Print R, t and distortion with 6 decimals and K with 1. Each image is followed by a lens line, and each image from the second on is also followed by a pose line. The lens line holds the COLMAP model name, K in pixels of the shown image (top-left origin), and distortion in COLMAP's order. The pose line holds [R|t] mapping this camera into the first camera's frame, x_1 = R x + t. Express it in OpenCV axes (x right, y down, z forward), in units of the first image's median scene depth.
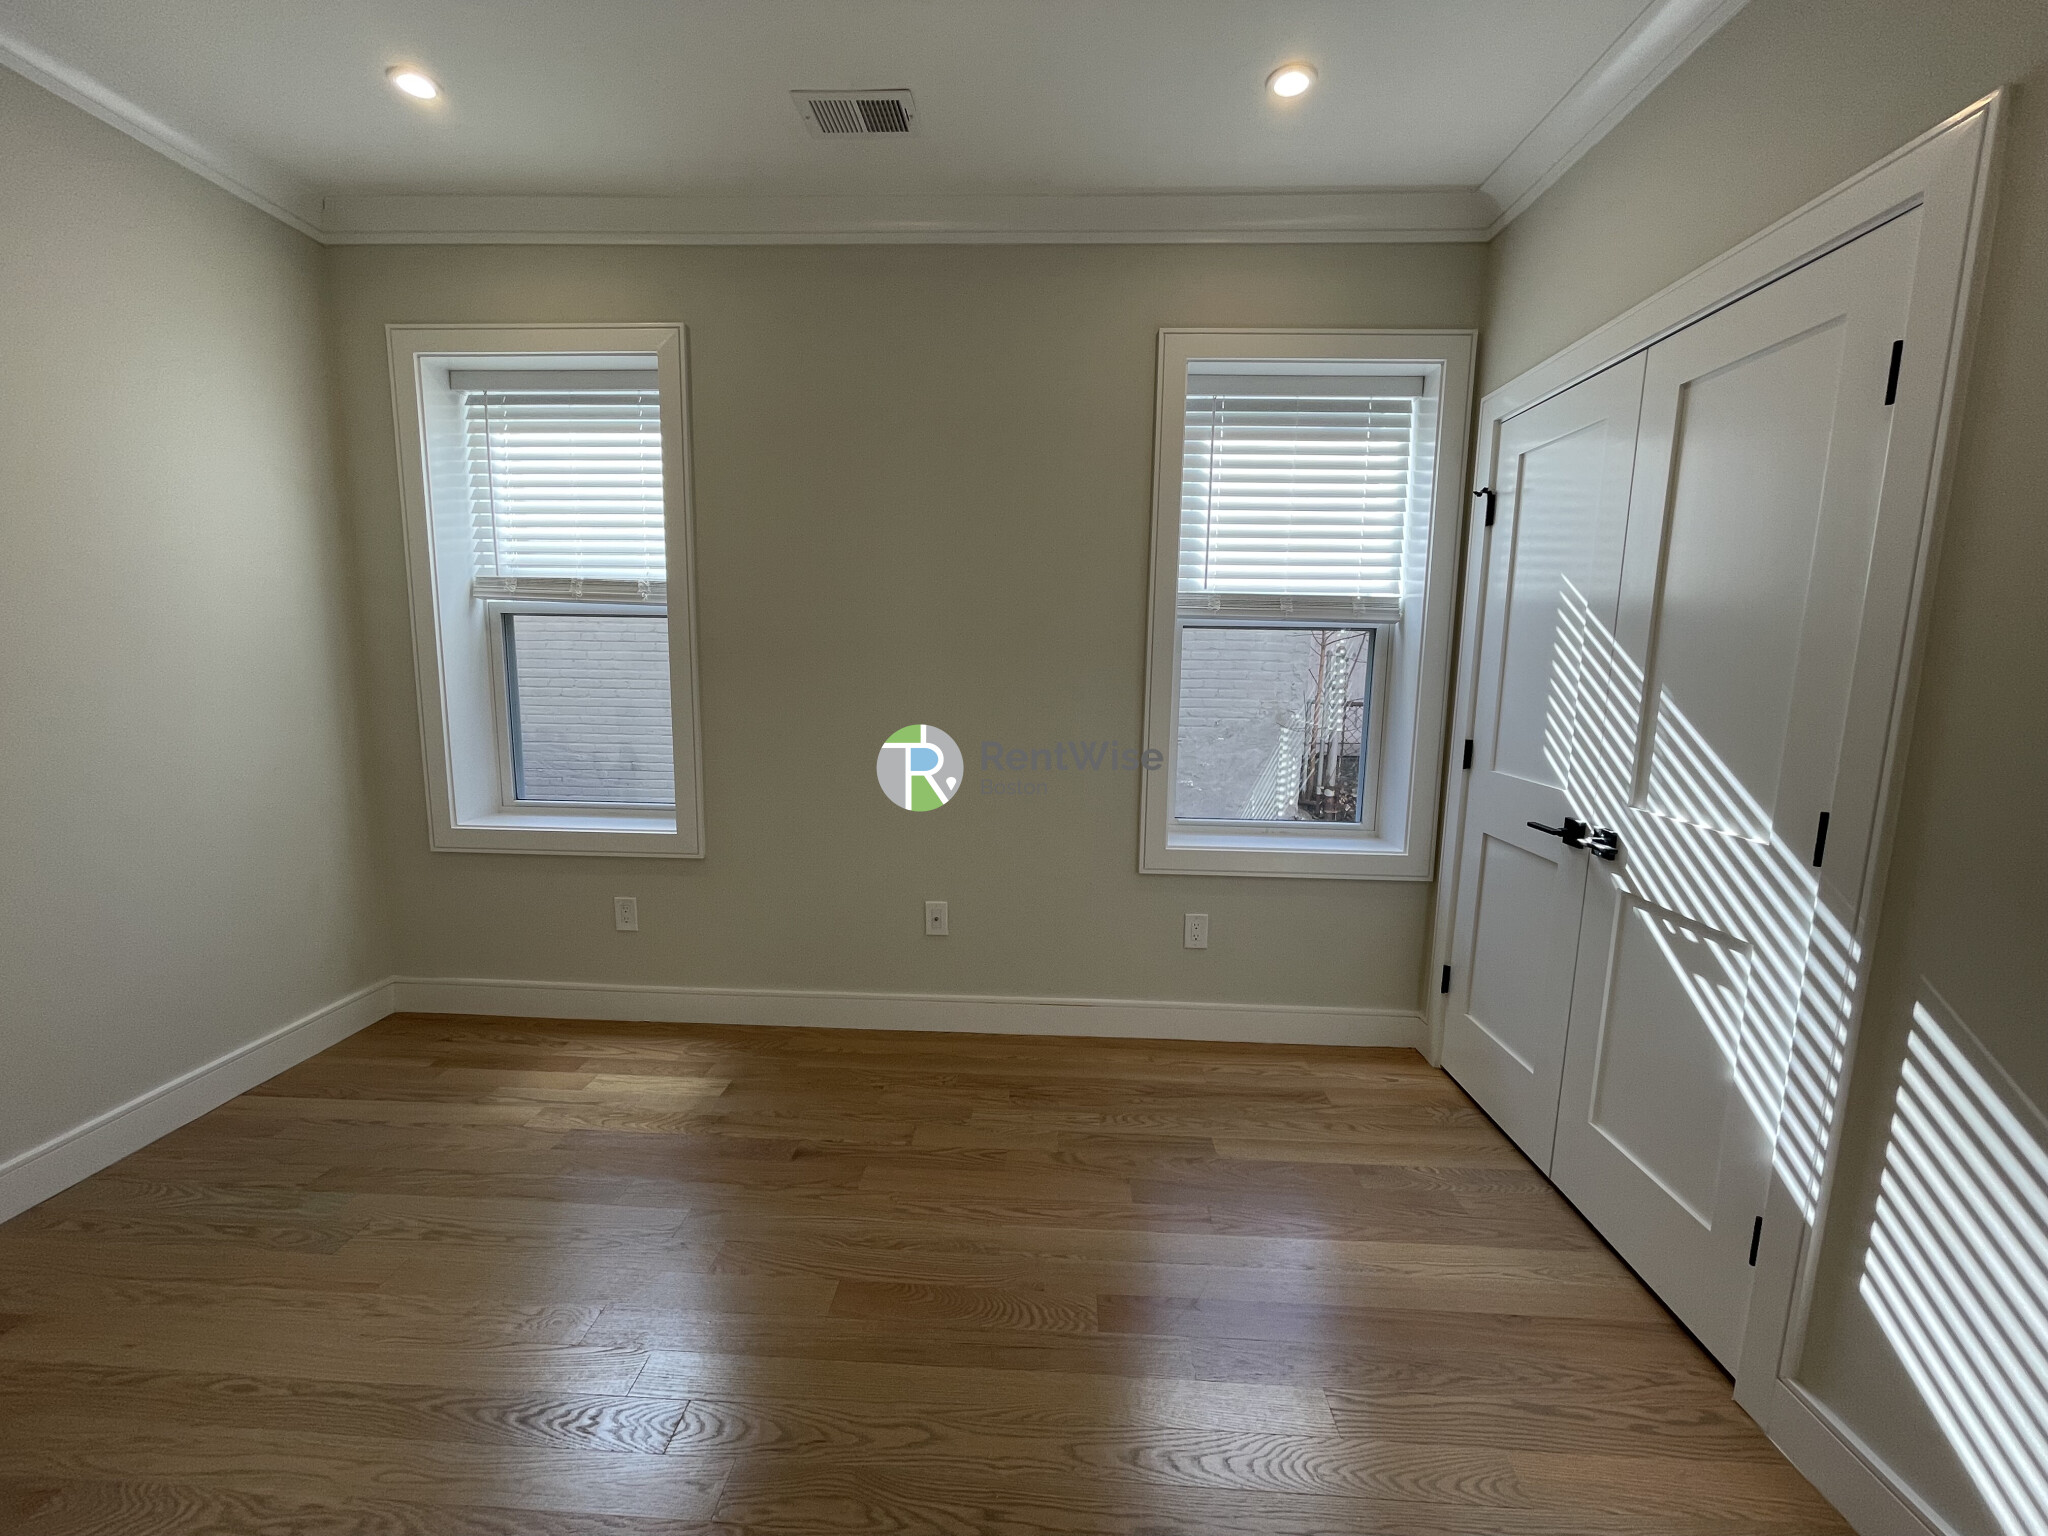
lens RADIAL K [[829.9, 0, 1017.8], [0, 829.9, 769.3], [0, 0, 1]] dist [-0.001914, -0.000099]
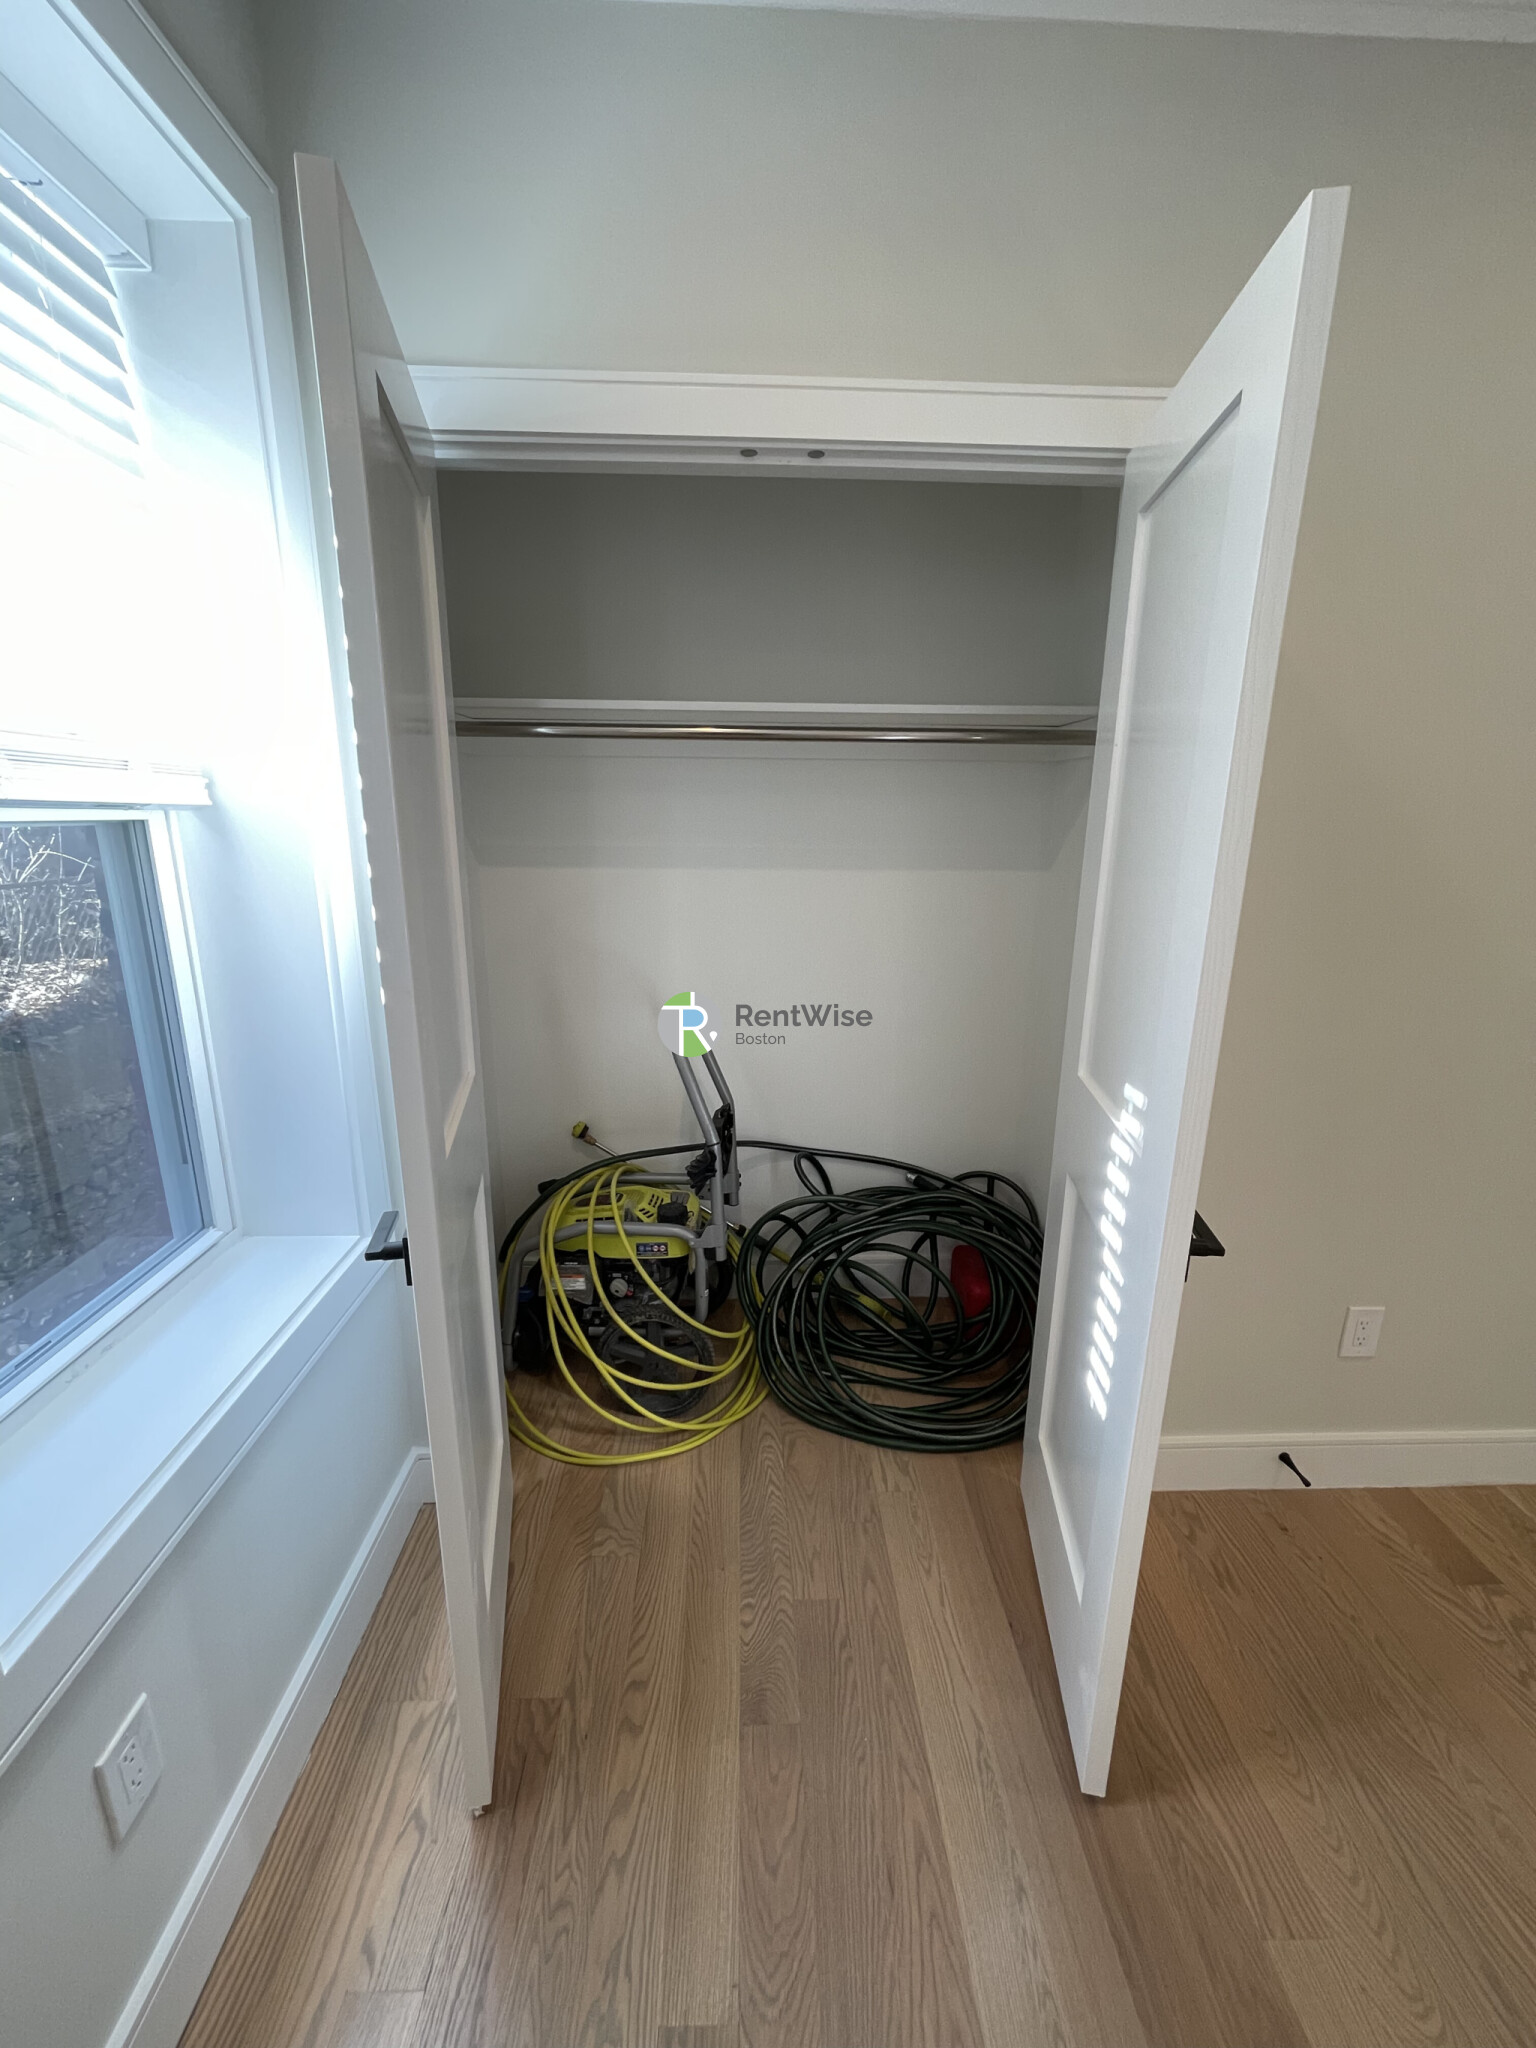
lens RADIAL K [[829.9, 0, 766.6], [0, 829.9, 1028.4], [0, 0, 1]] dist [-0.001914, -0.000099]
pose [[-0.078330, -0.263349, 0.961515, -0.053993], [0.127021, 0.953982, 0.271634, -0.165922], [-0.988802, 0.143409, -0.041275, 0.824951]]
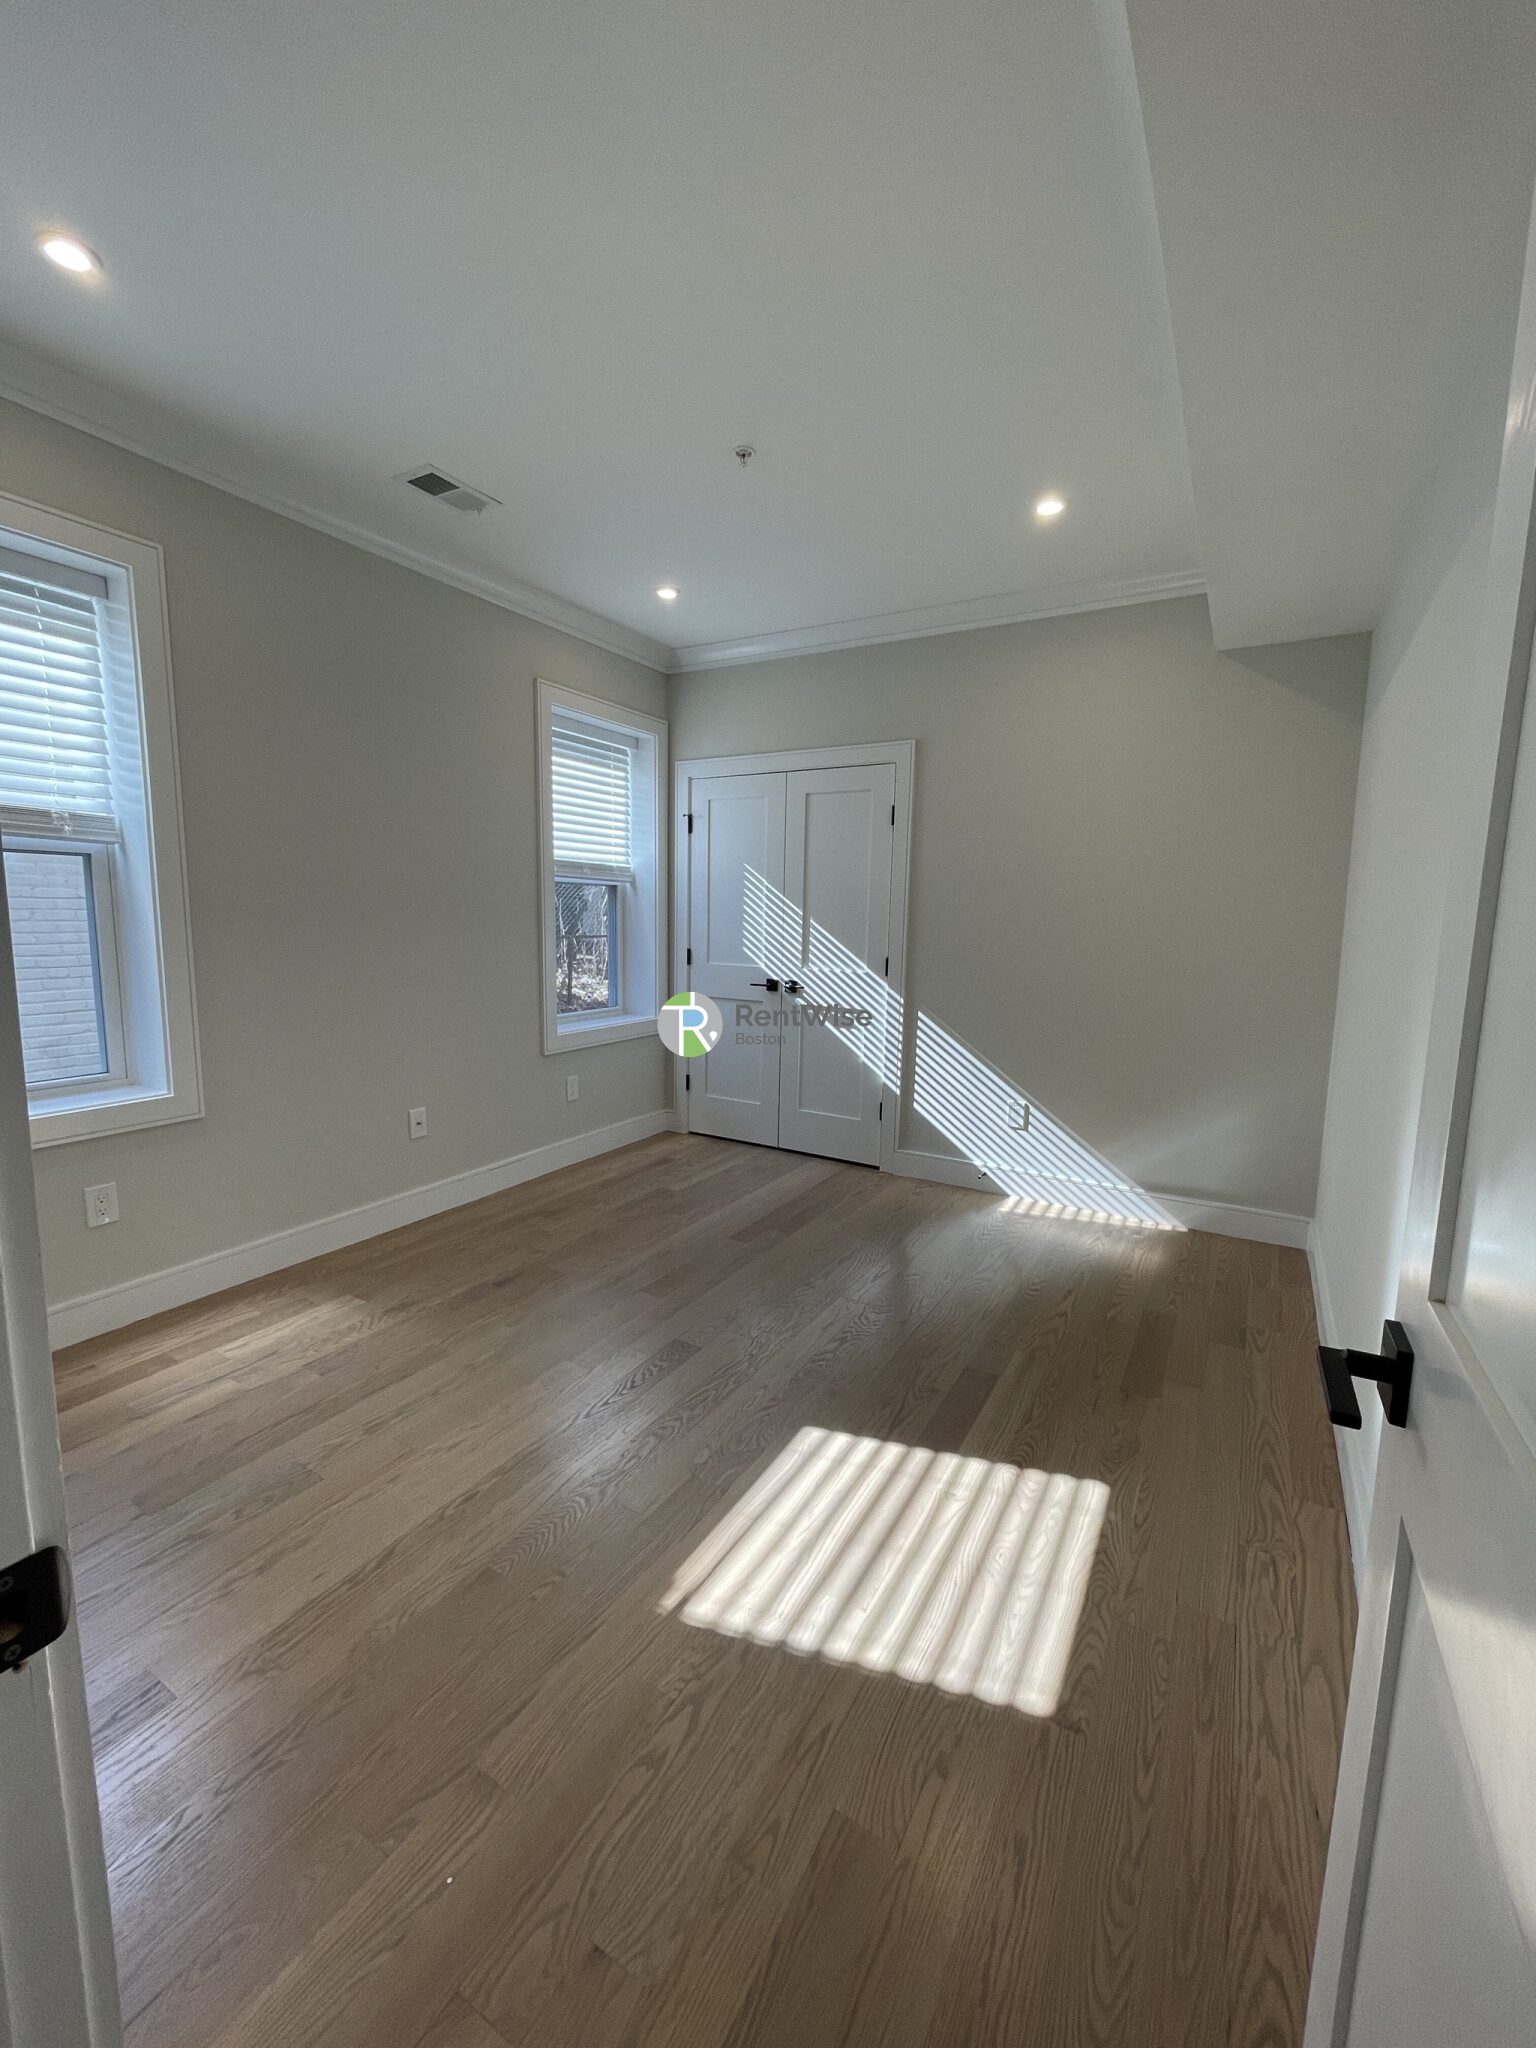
lens RADIAL K [[829.9, 0, 758.2], [0, 829.9, 1027.8], [0, 0, 1]] dist [-0.001914, -0.000099]
pose [[0.473223, -0.130498, 0.871223, -1.029321], [0.112270, 0.989837, 0.087283, -0.005318], [-0.873759, 0.056507, 0.483065, -0.011024]]
